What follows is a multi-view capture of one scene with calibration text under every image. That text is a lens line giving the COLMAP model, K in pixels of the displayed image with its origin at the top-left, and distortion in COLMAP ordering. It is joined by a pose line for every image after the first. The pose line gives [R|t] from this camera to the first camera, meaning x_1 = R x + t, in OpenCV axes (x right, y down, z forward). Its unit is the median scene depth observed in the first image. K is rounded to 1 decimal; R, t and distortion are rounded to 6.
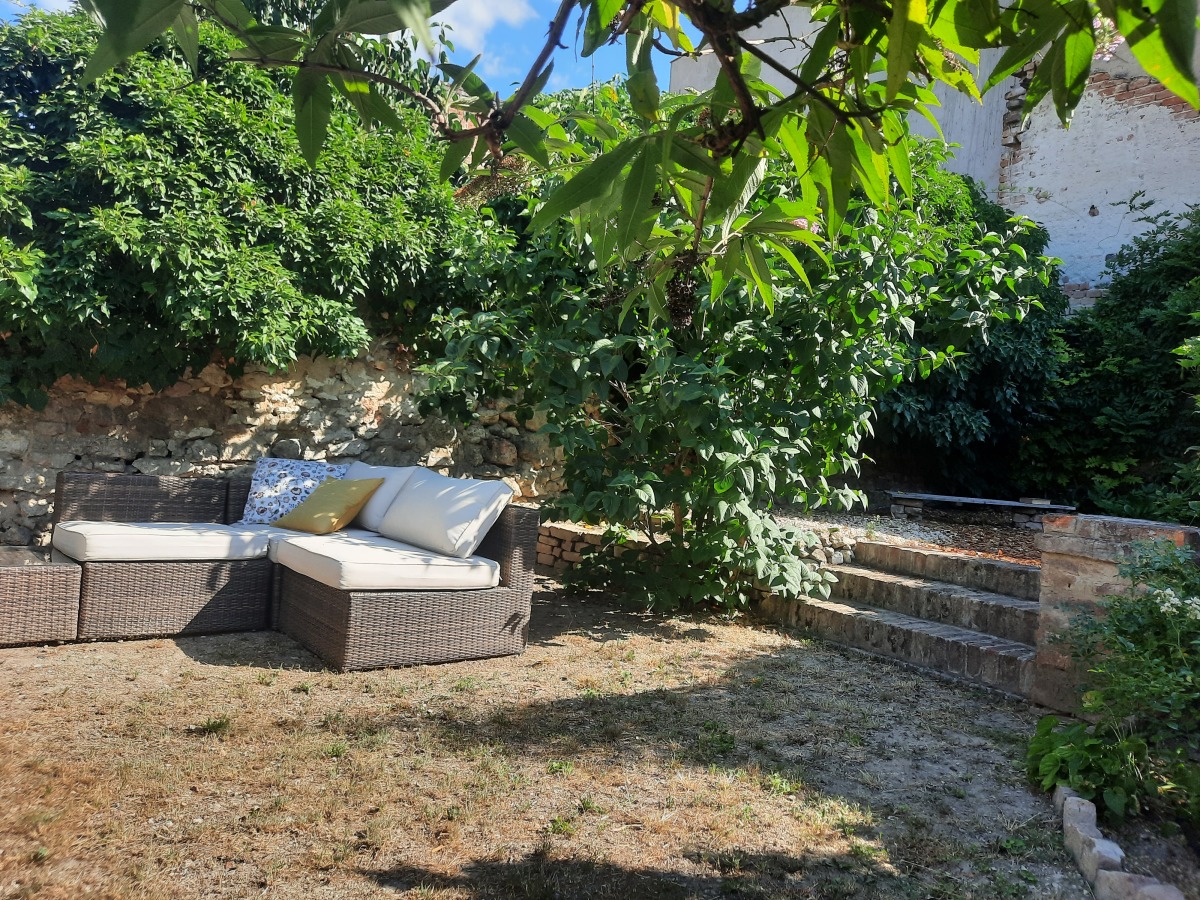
lens RADIAL K [[866.1, 0, 610.4], [0, 866.1, 451.5], [0, 0, 1]] dist [0.057110, -0.072235]
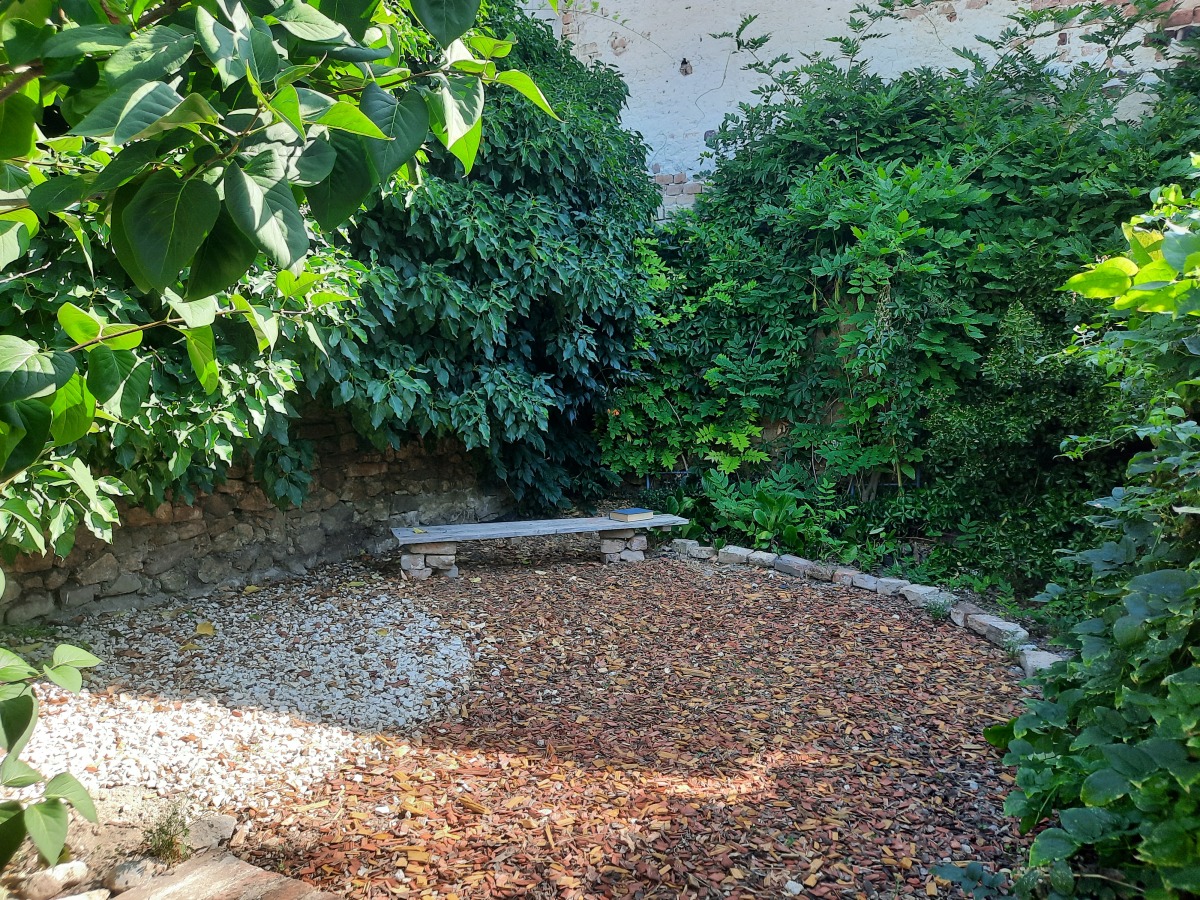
lens RADIAL K [[866.1, 0, 610.4], [0, 866.1, 451.5], [0, 0, 1]] dist [0.057110, -0.072235]
pose [[0.914901, -0.099197, 0.391300, 0.218228], [0.063784, 0.992684, 0.102517, -0.050746], [-0.398607, -0.068834, 0.914535, 0.412087]]
